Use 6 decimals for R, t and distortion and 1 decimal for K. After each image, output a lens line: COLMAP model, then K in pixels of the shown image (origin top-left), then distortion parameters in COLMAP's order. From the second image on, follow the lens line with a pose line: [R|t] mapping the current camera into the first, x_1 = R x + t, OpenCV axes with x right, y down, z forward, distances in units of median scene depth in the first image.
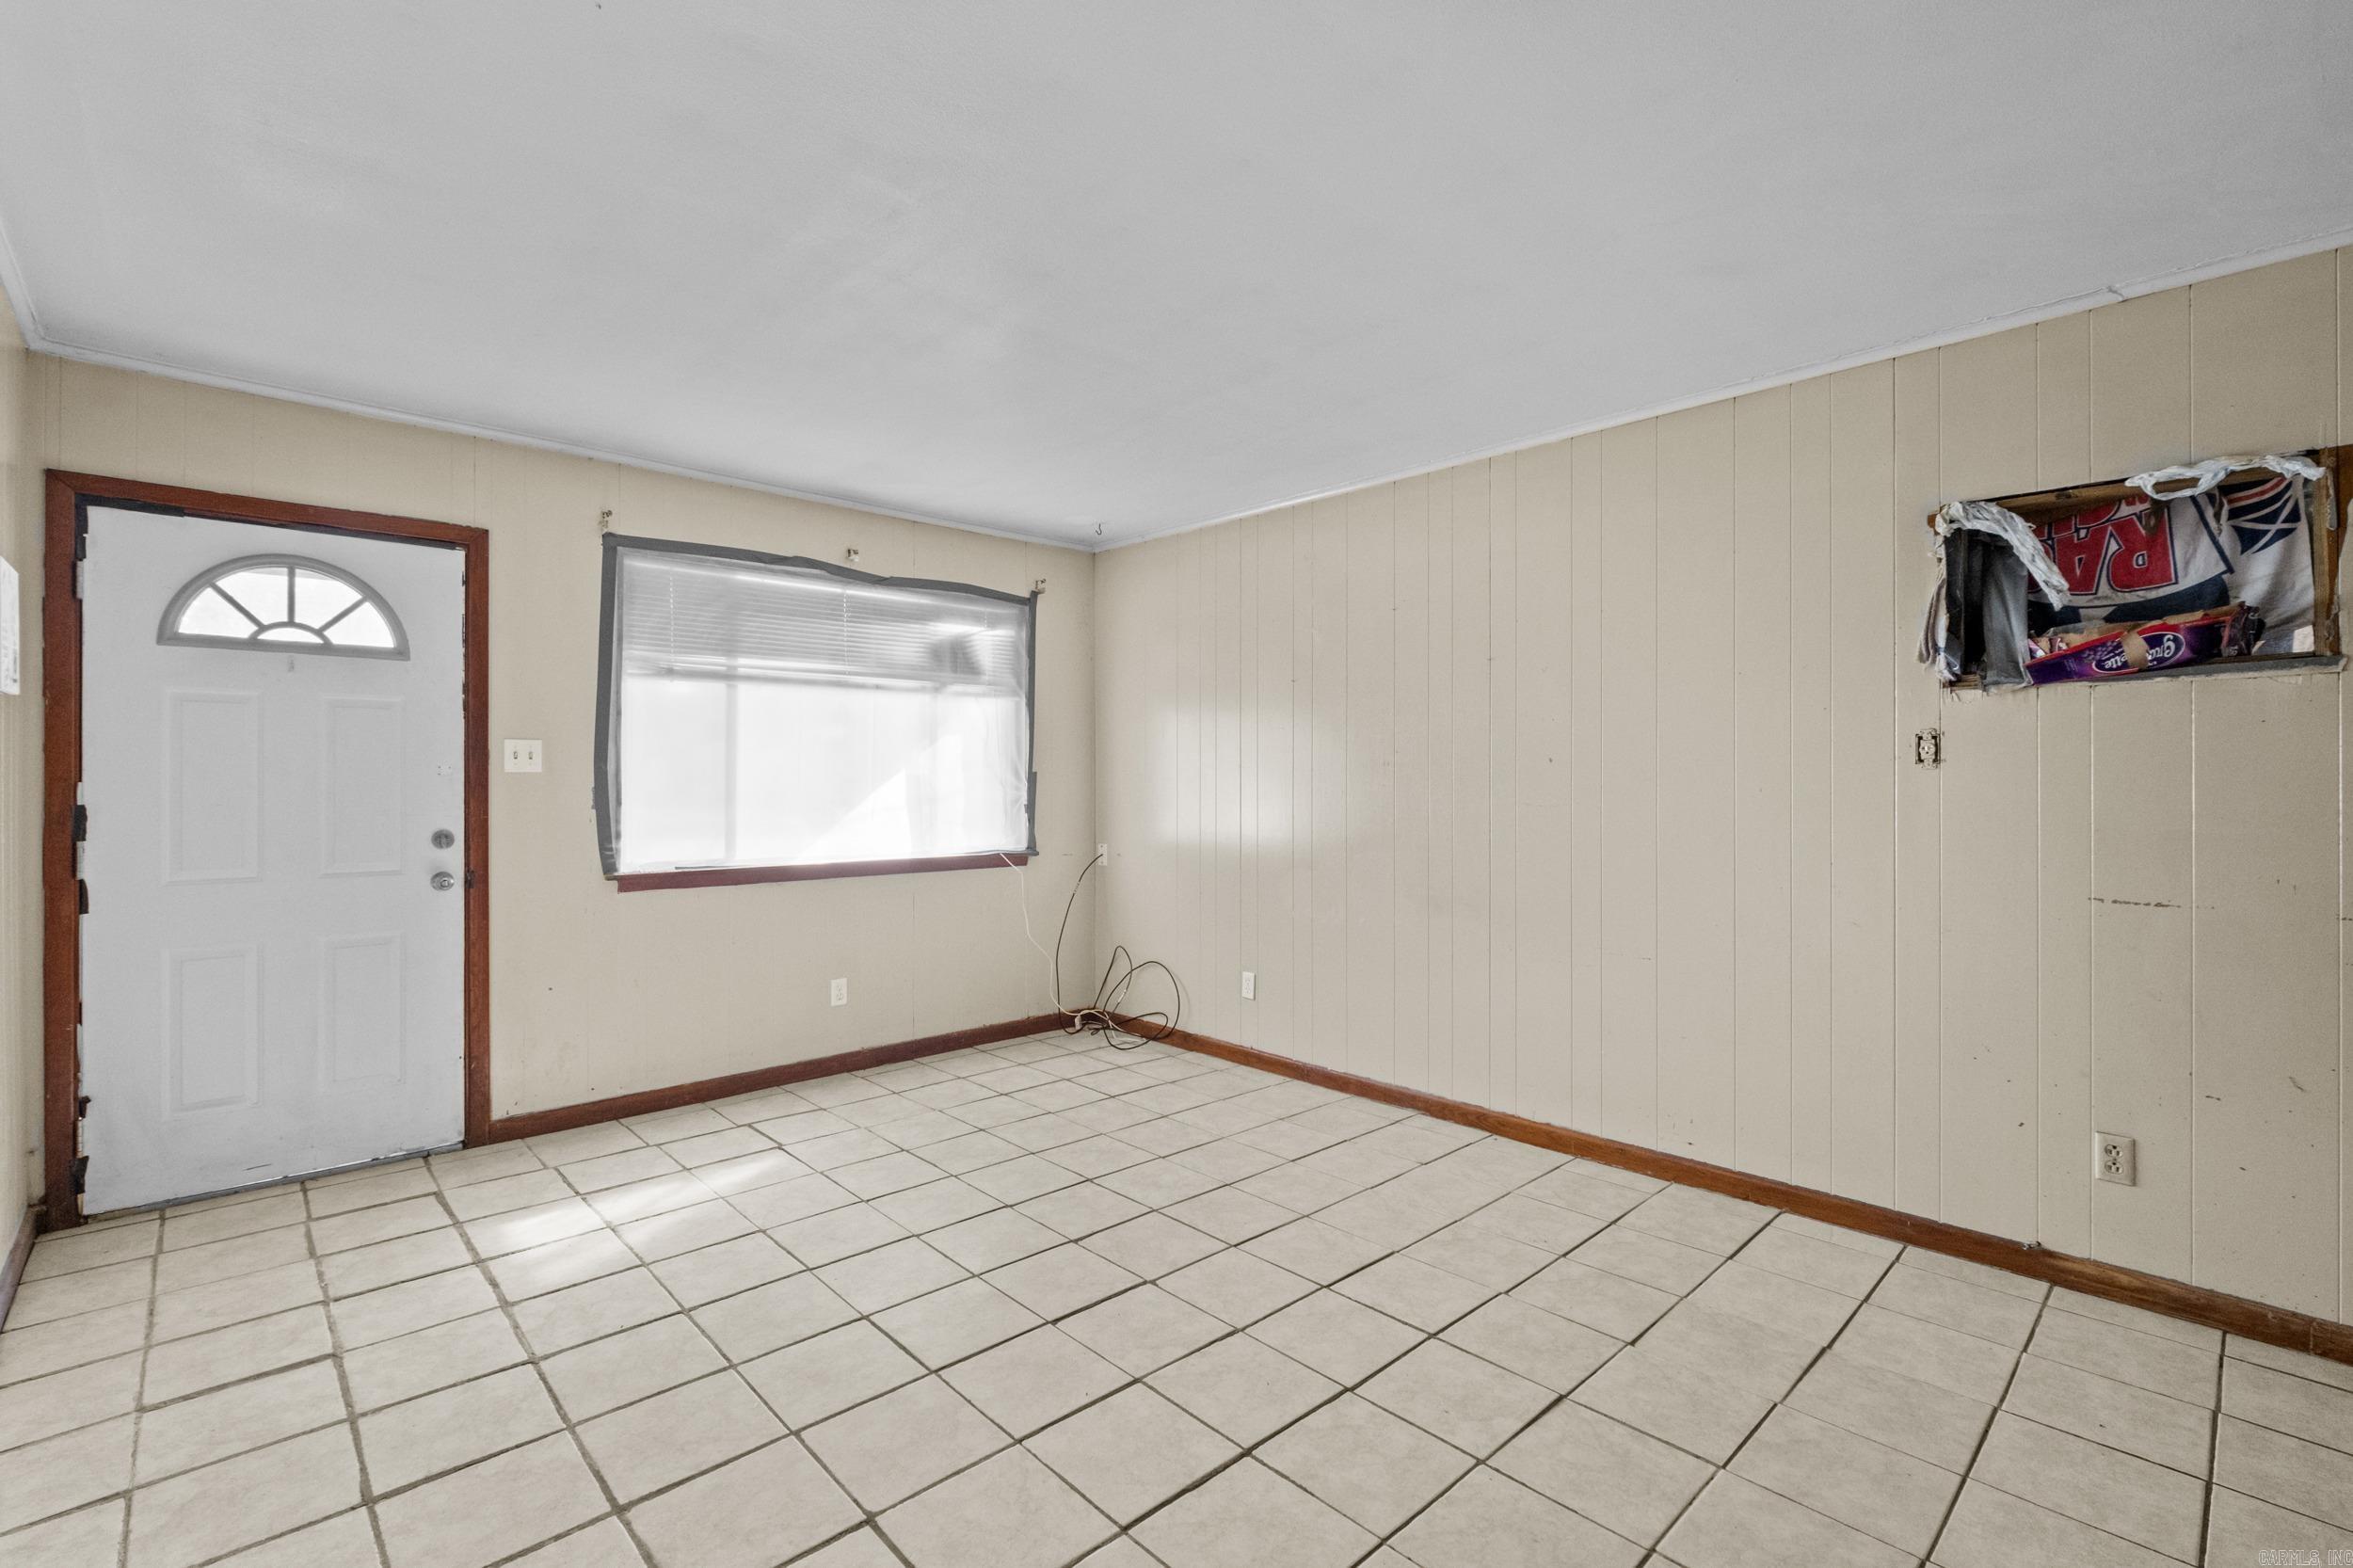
lens RADIAL K [[1035.1, 0, 1155.0], [0, 1035.1, 778.7], [0, 0, 1]] dist [-0.014680, 0.000240]
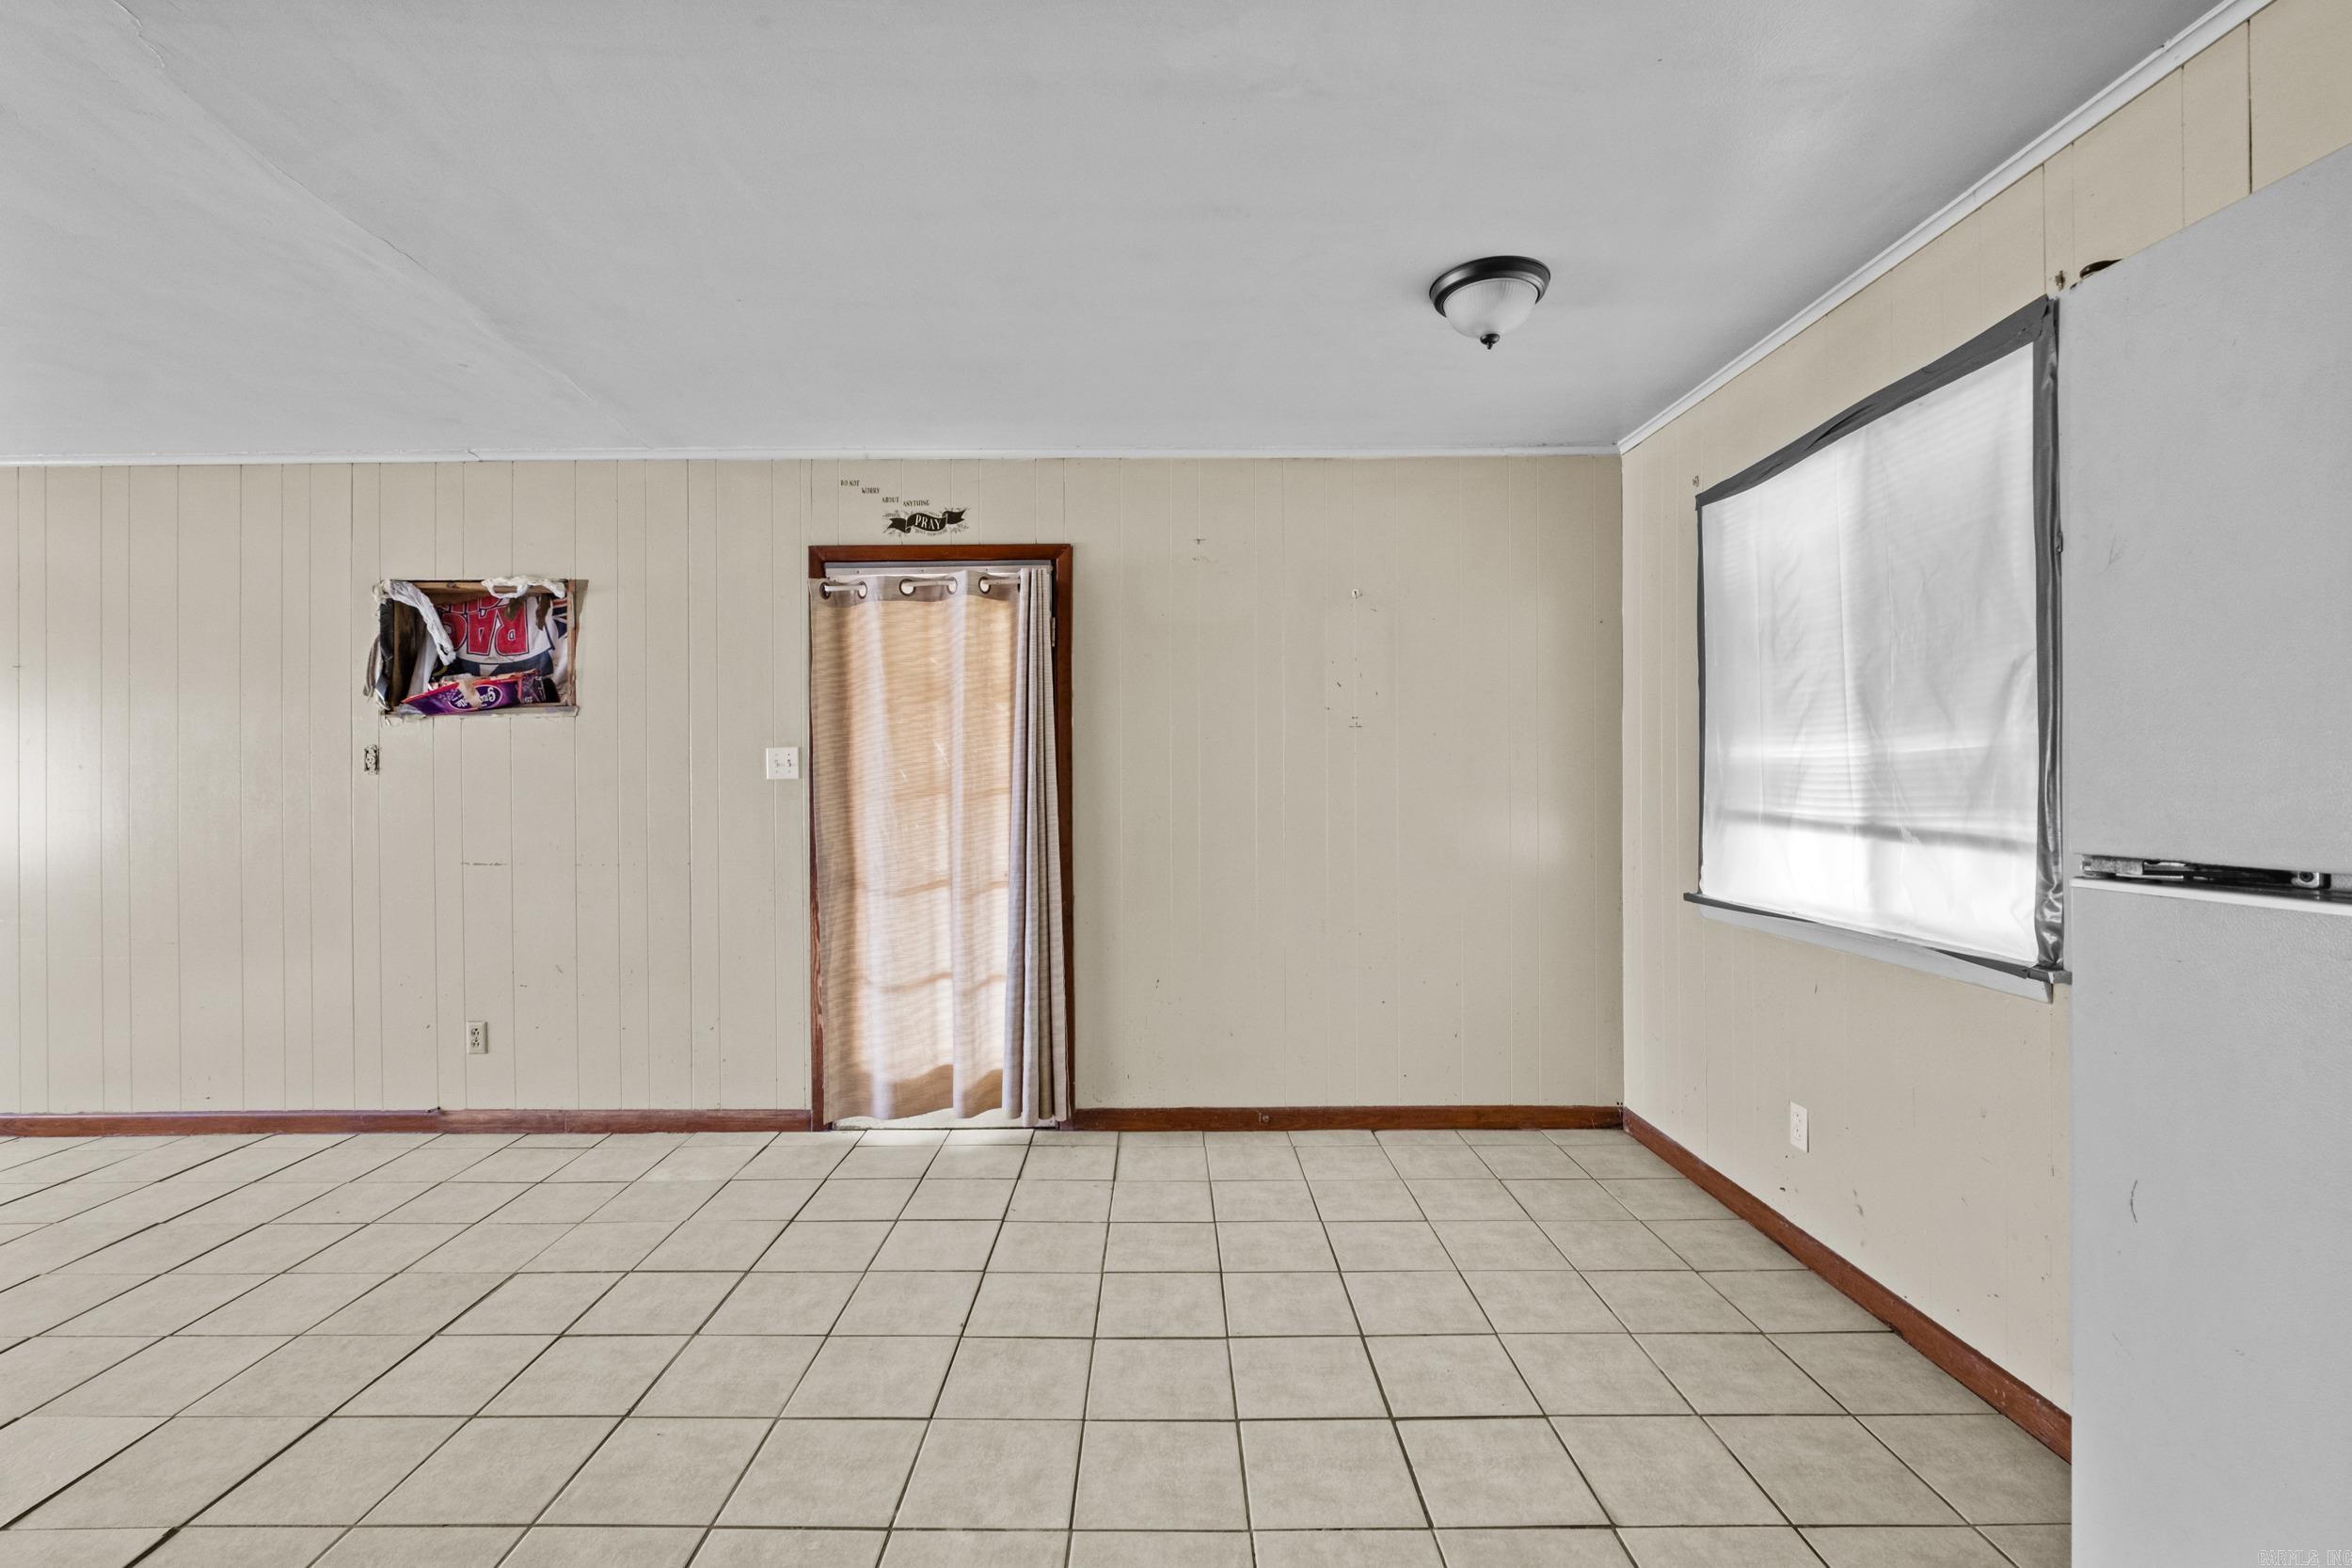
lens RADIAL K [[1030.5, 0, 1162.4], [0, 1030.5, 774.7], [0, 0, 1]] dist [-0.006571, 0.000315]
pose [[0.675894, -0.003234, 0.736992, 0.498301], [0.008190, 0.999962, -0.003124, 0.003008], [-0.736954, 0.008148, 0.675894, -0.722911]]
